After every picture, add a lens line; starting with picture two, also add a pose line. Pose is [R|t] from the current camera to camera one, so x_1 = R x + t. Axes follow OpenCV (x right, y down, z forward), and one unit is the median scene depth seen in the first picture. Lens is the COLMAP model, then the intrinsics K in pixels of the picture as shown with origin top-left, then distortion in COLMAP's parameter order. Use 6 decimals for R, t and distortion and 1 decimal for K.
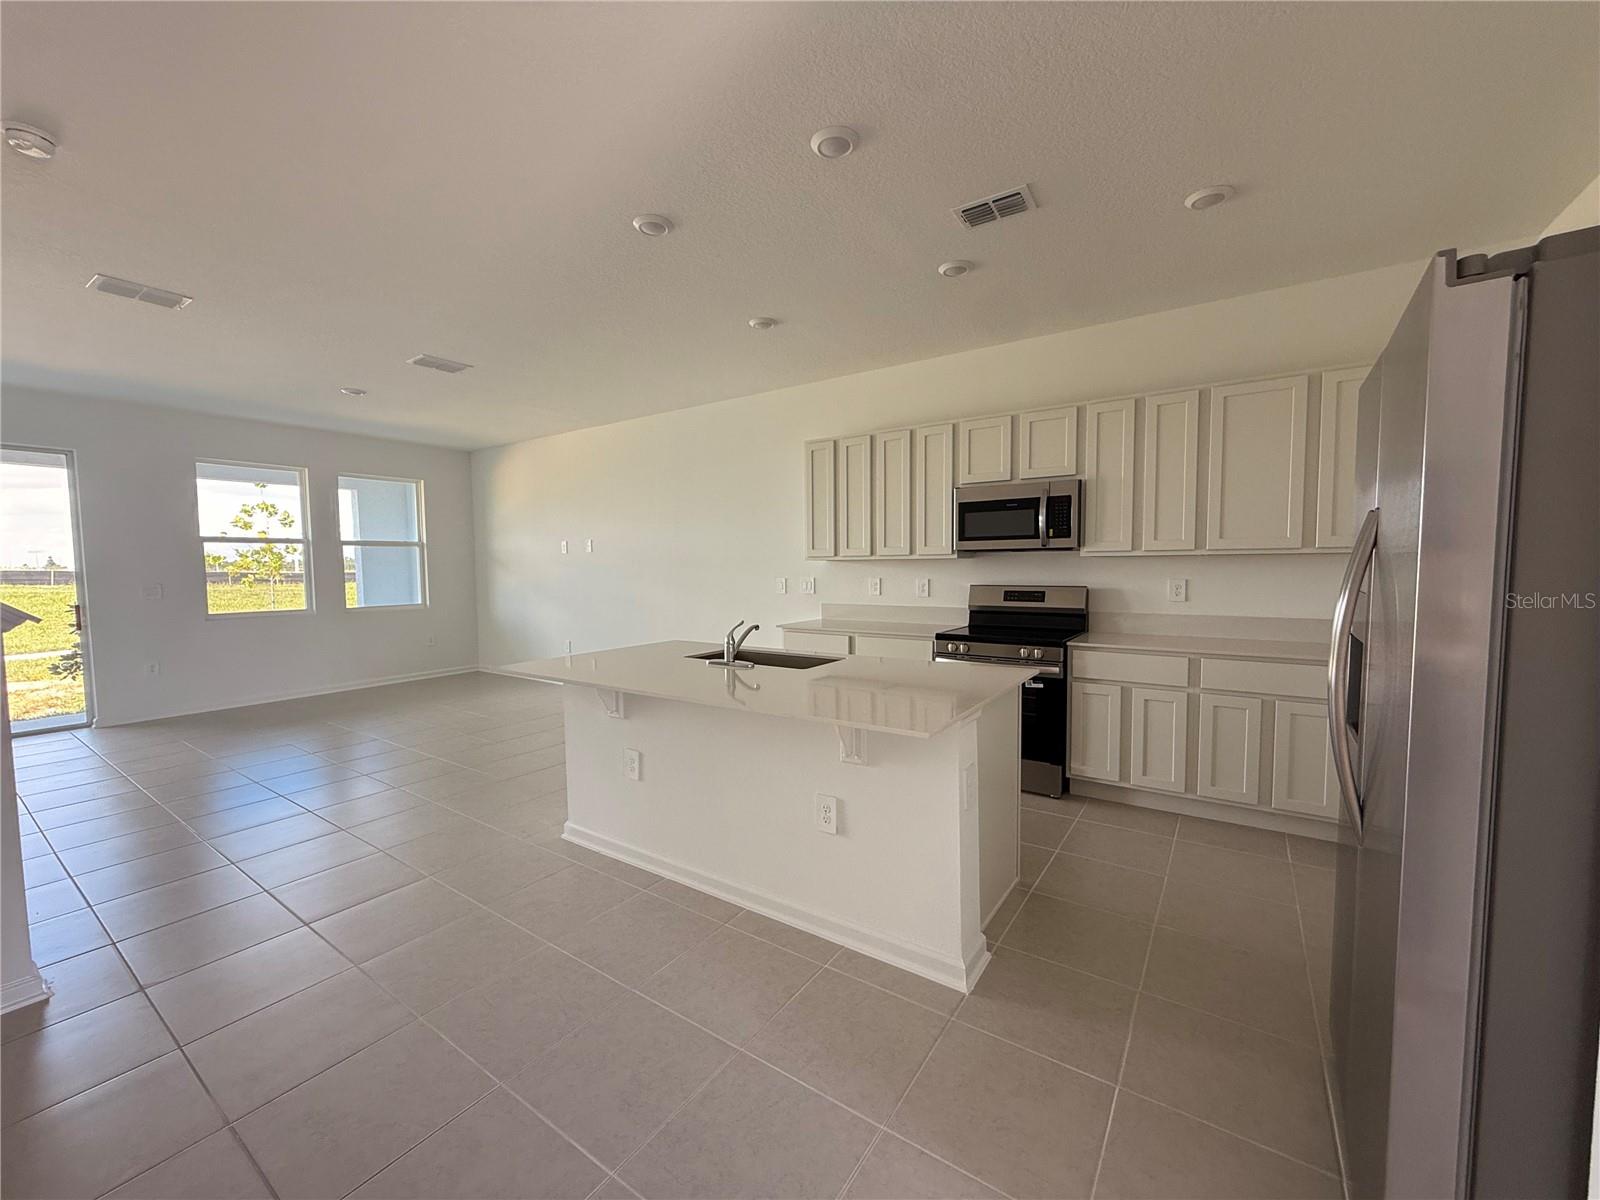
lens RADIAL K [[635.5, 0, 810.7], [0, 635.5, 601.3], [0, 0, 1]] dist [-0.000596, -0.000114]
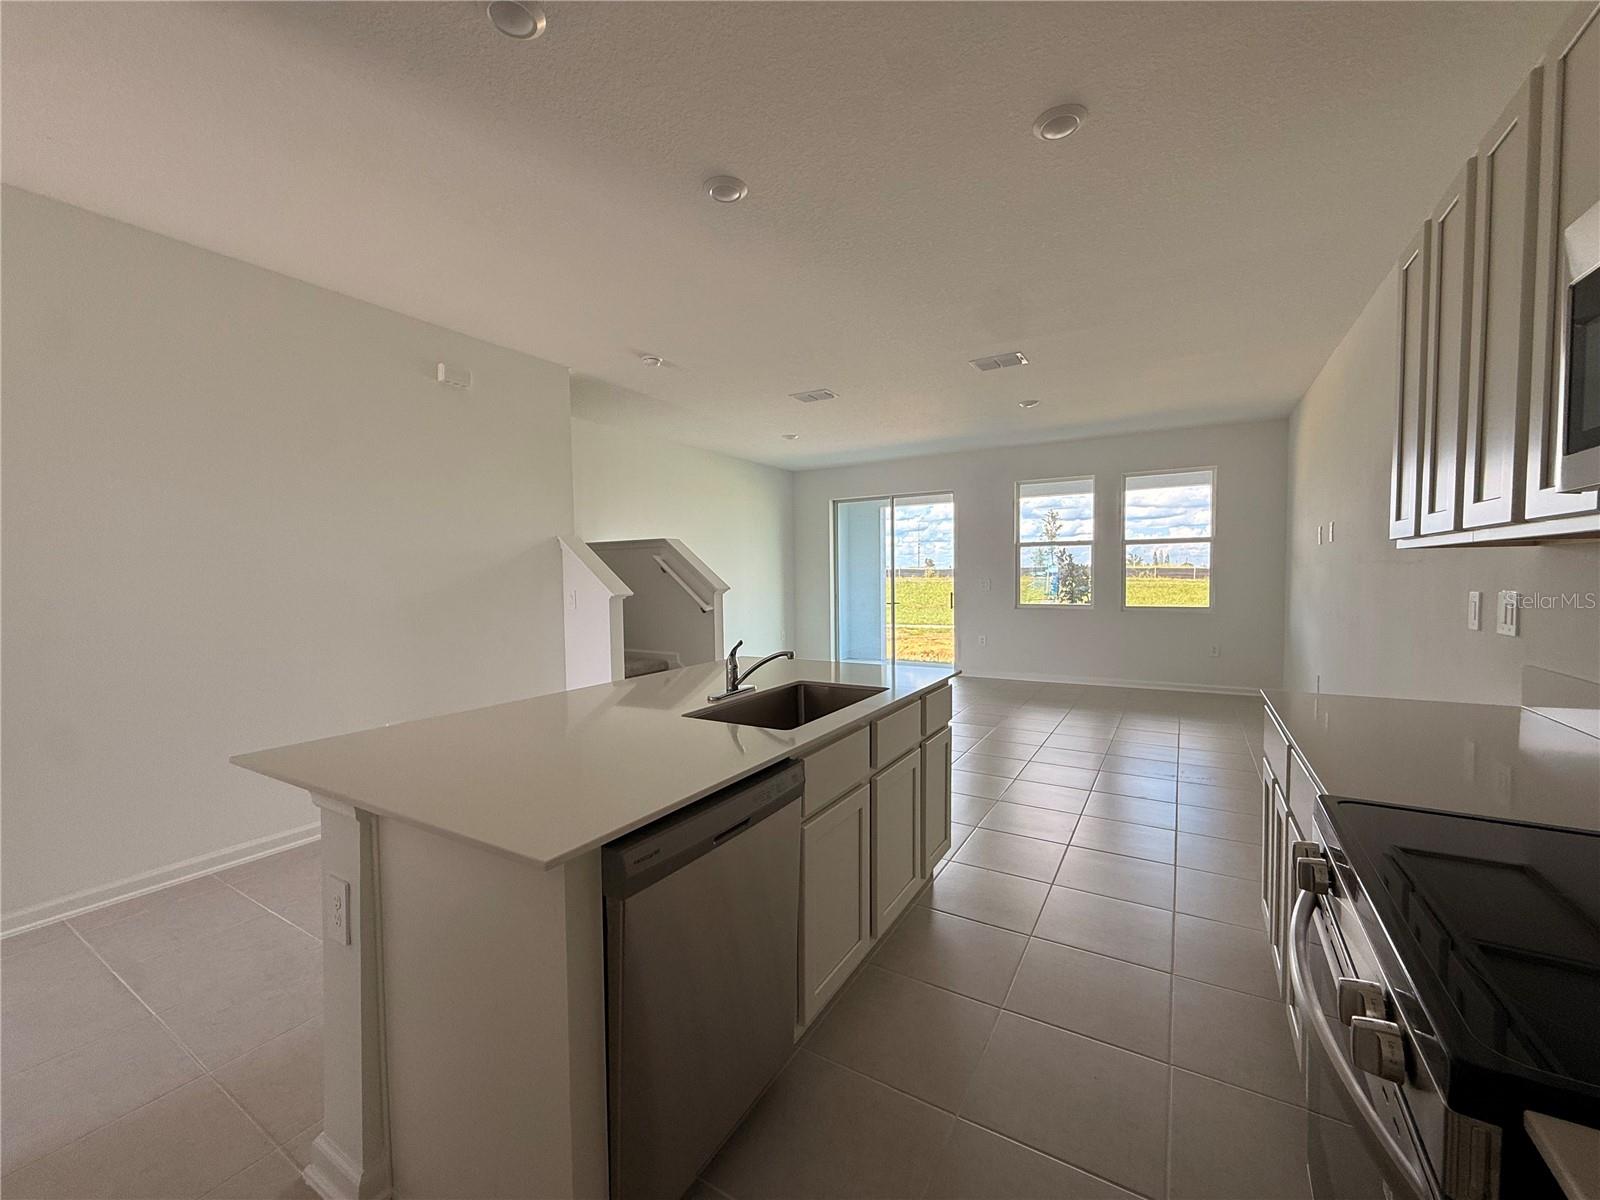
lens RADIAL K [[635.5, 0, 800.7], [0, 635.5, 596.4], [0, 0, 1]] dist [-0.000596, -0.000114]
pose [[0.044990, 0.045927, -0.997931, 0.810726], [-0.046394, 0.997961, 0.043837, -0.079131], [0.997910, 0.044326, 0.047029, 1.351021]]
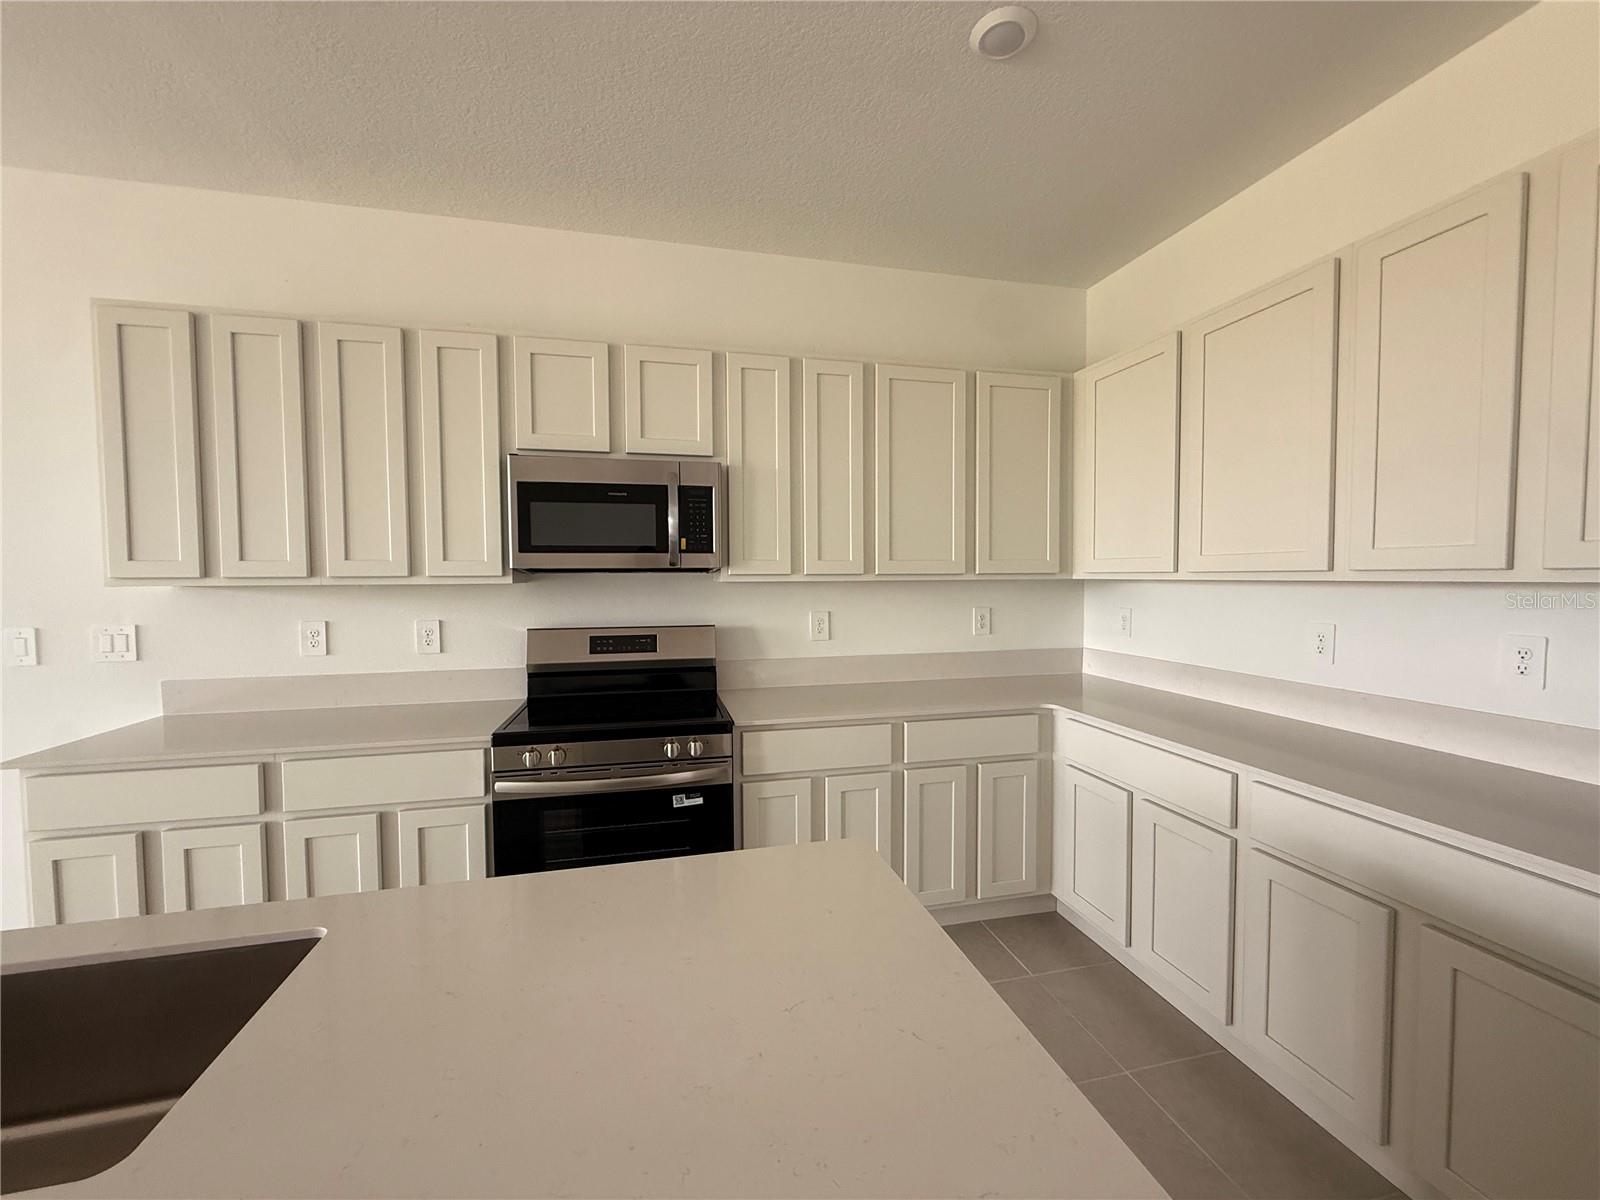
lens RADIAL K [[635.5, 0, 794.3], [0, 635.5, 602.6], [0, 0, 1]] dist [-0.000596, -0.000114]
pose [[0.684305, -0.022823, 0.728838, -0.003278], [0.040475, 0.999158, -0.006714, -0.038274], [-0.728071, 0.034094, 0.684653, 0.455666]]
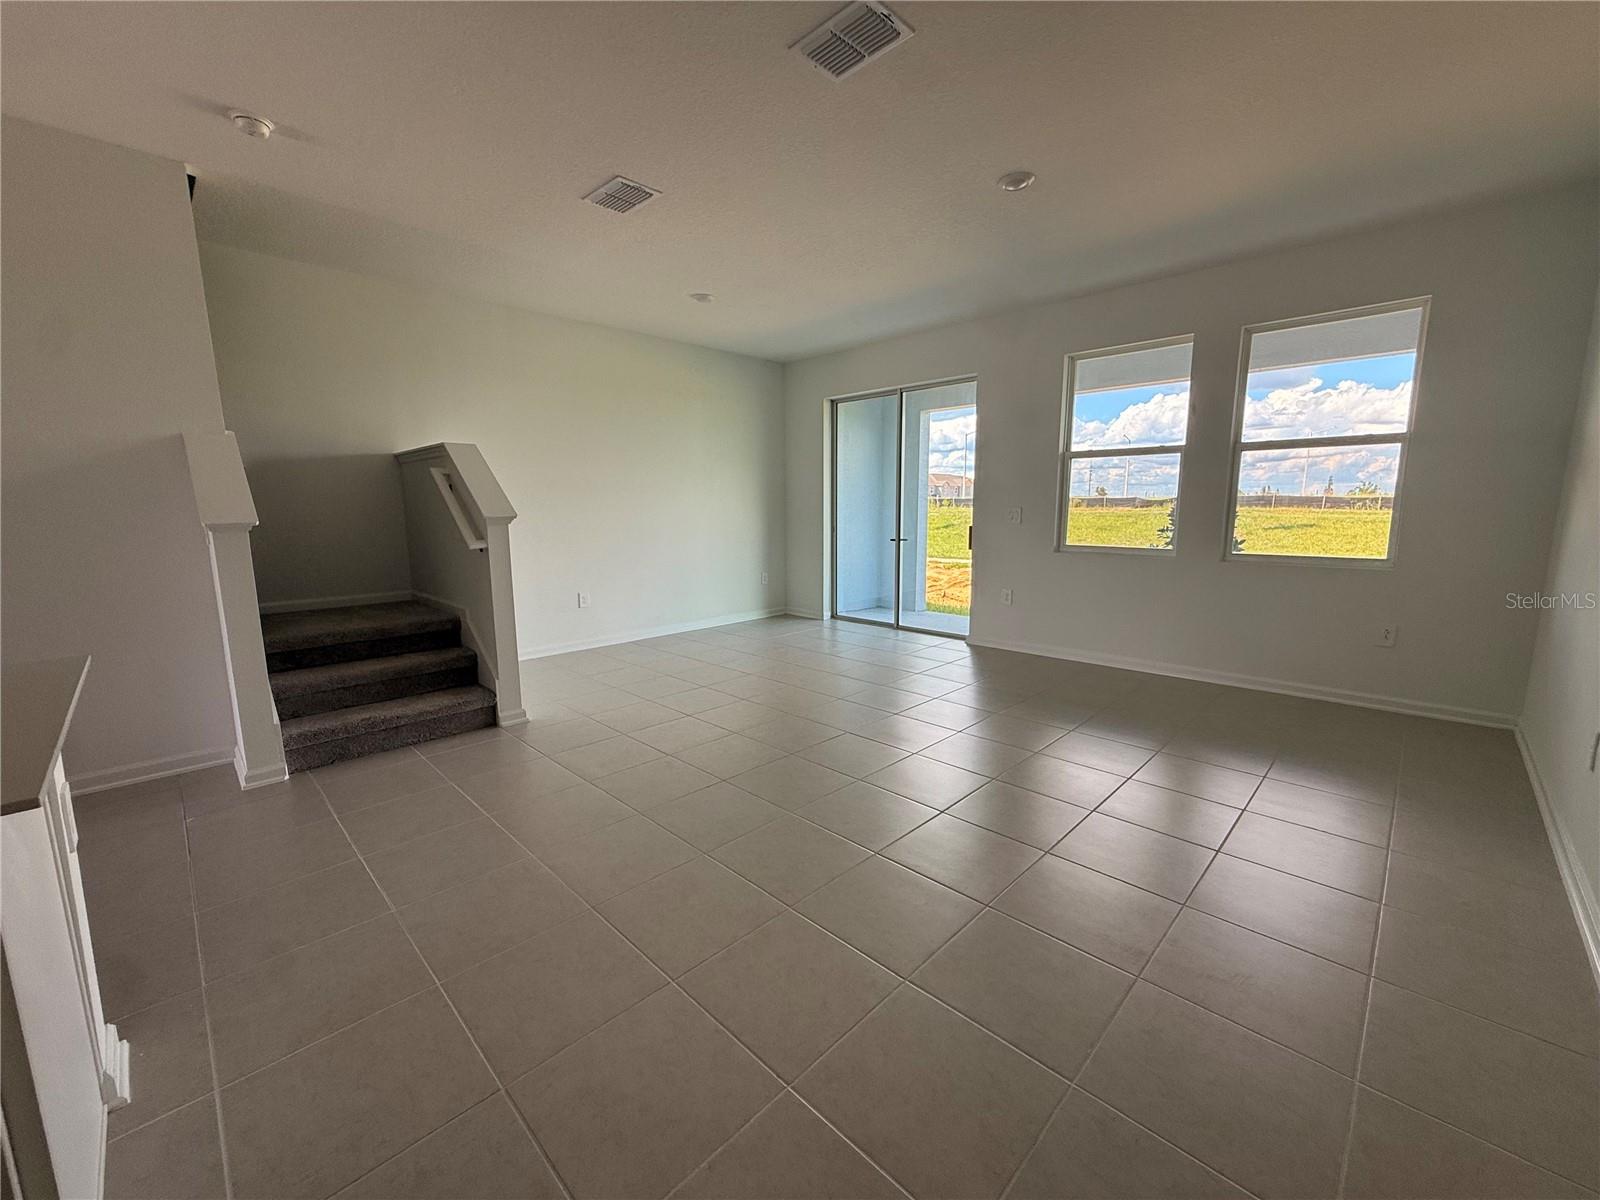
lens RADIAL K [[635.5, 0, 792.8], [0, 635.5, 602.2], [0, 0, 1]] dist [-0.000596, -0.000114]
pose [[-0.195804, 0.161662, -0.967226, -0.111468], [-0.050068, 0.983384, 0.174498, -0.092996], [0.979364, 0.082595, -0.184456, 2.179512]]
